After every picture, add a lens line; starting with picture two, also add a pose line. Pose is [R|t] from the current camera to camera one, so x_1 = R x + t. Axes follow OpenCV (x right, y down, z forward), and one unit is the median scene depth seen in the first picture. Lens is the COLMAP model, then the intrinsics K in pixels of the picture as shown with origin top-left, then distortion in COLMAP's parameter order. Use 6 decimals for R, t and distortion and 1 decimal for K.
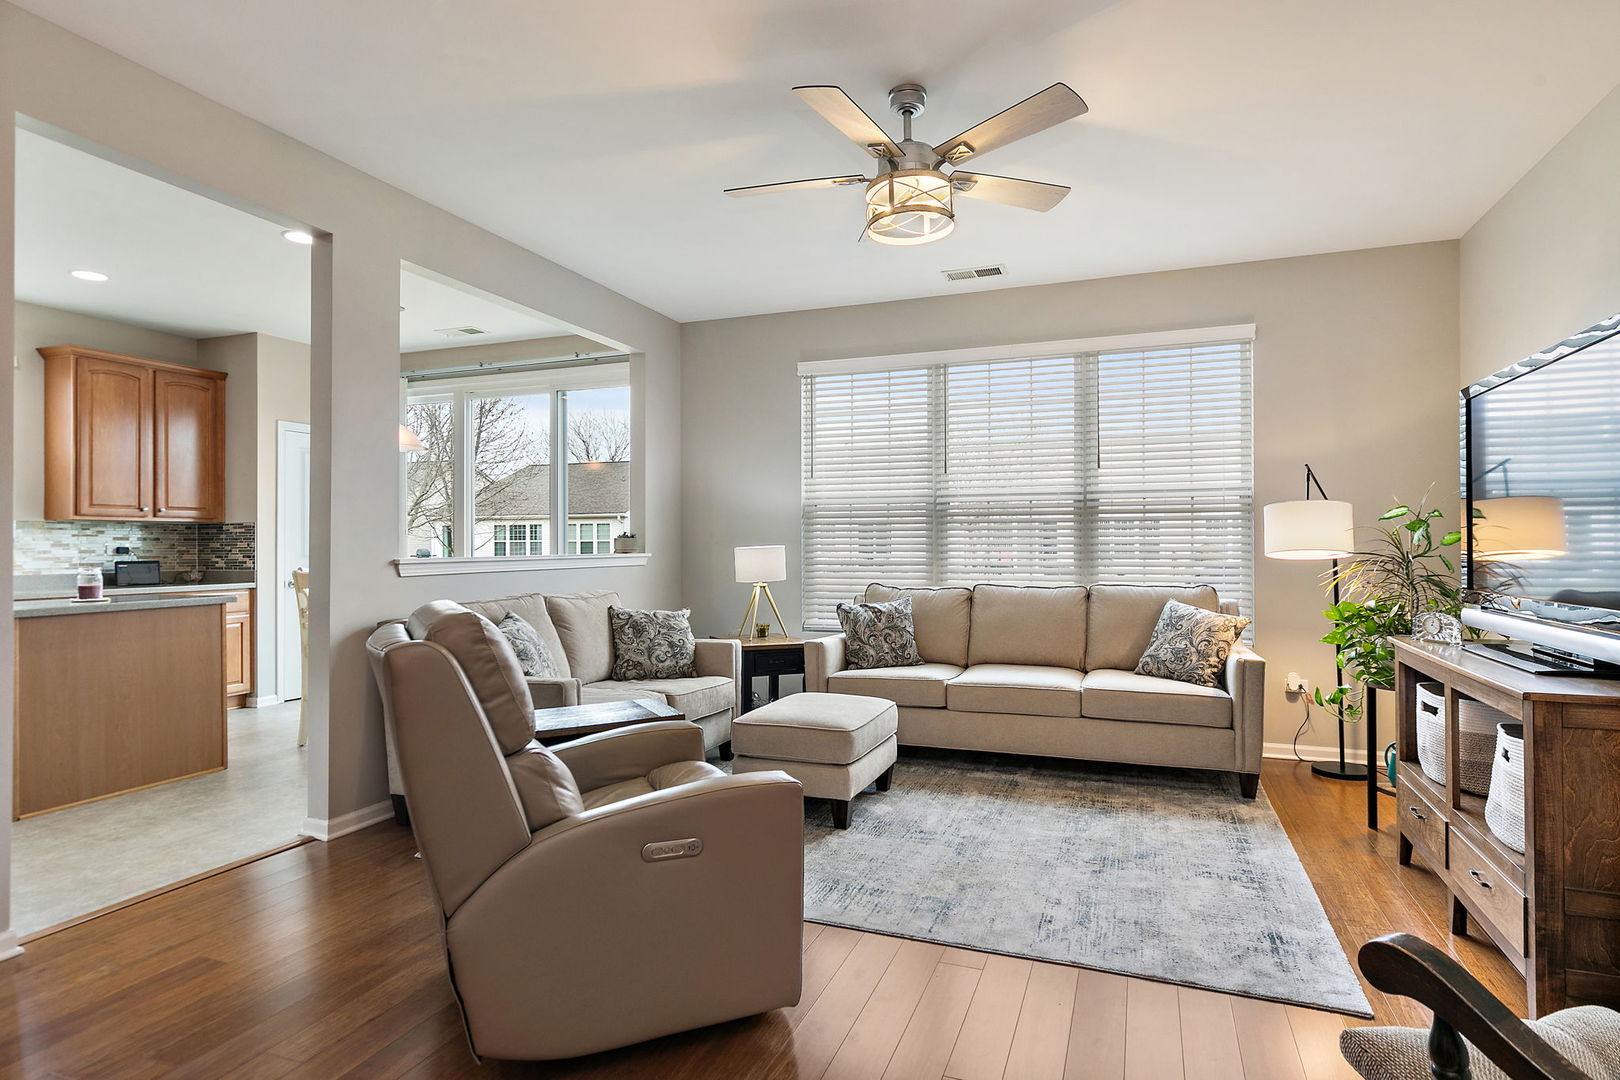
lens RADIAL K [[848.4, 0, 815.2], [0, 848.4, 538.7], [0, 0, 1]] dist [0.002584, 0.000329]
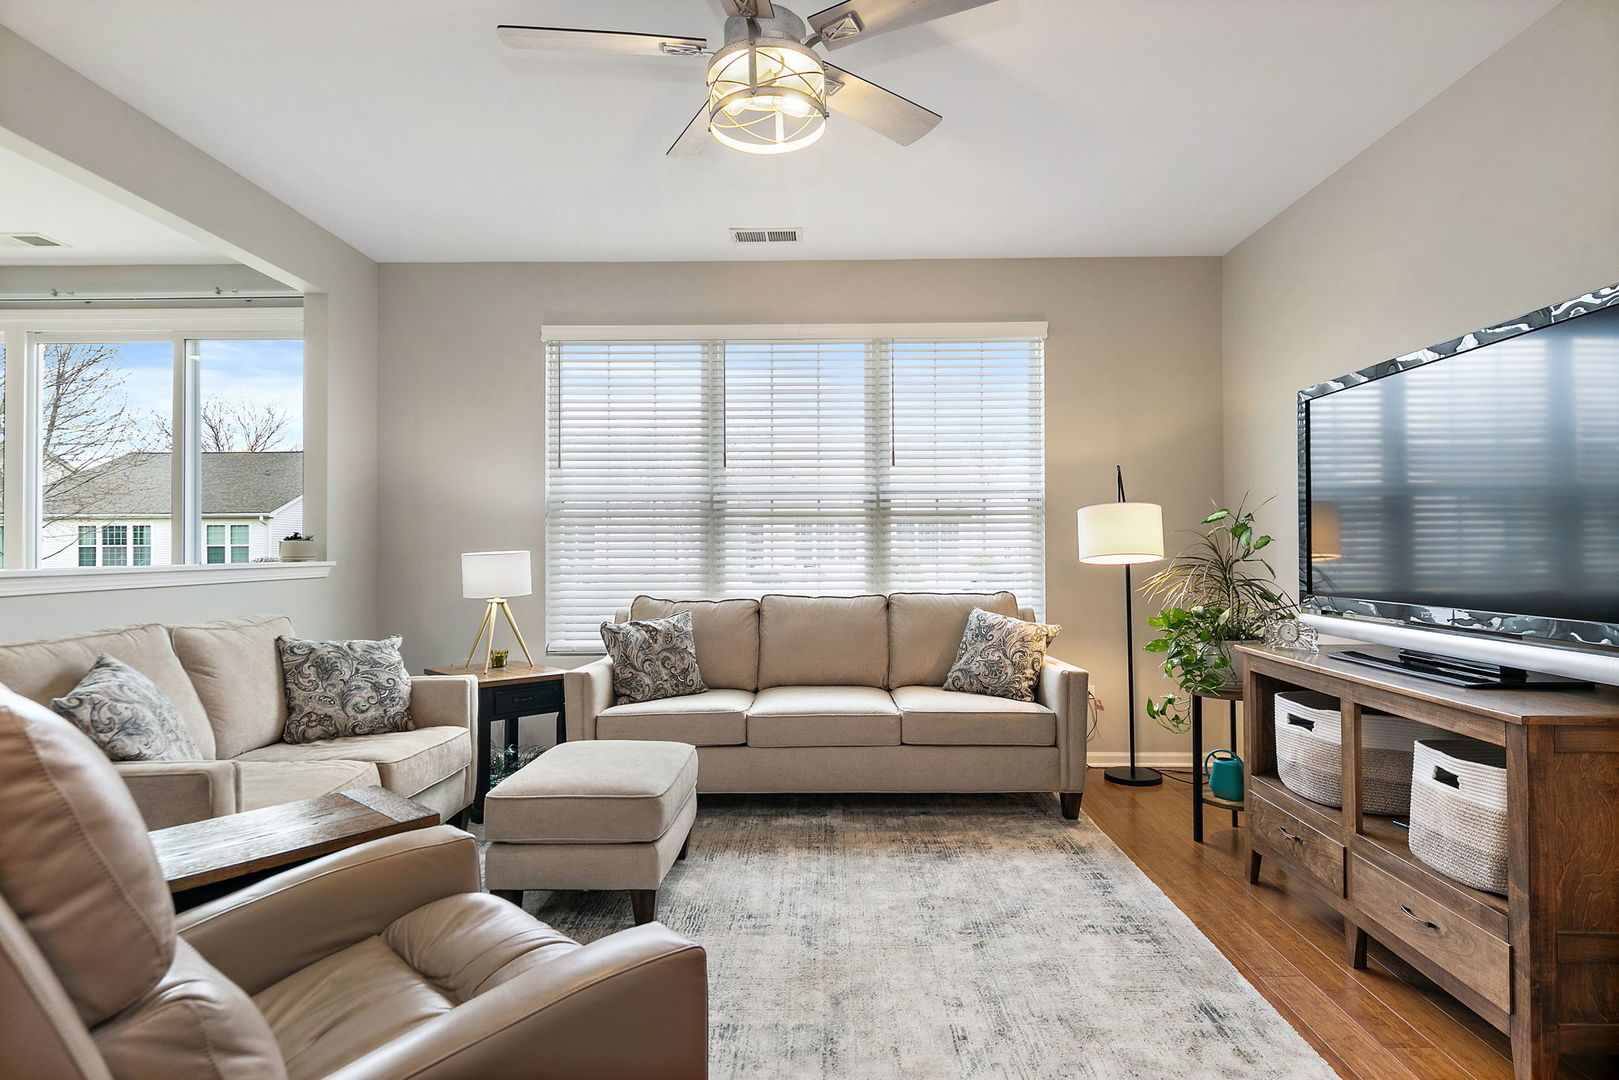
lens RADIAL K [[847.9, 0, 814.7], [0, 847.9, 538.7], [0, 0, 1]] dist [0.002584, 0.000329]
pose [[0.938525, 0.002778, 0.345200, -0.072544], [-0.000836, 0.999983, -0.005775, 0.001436], [-0.345210, 0.005131, 0.938511, 0.197120]]
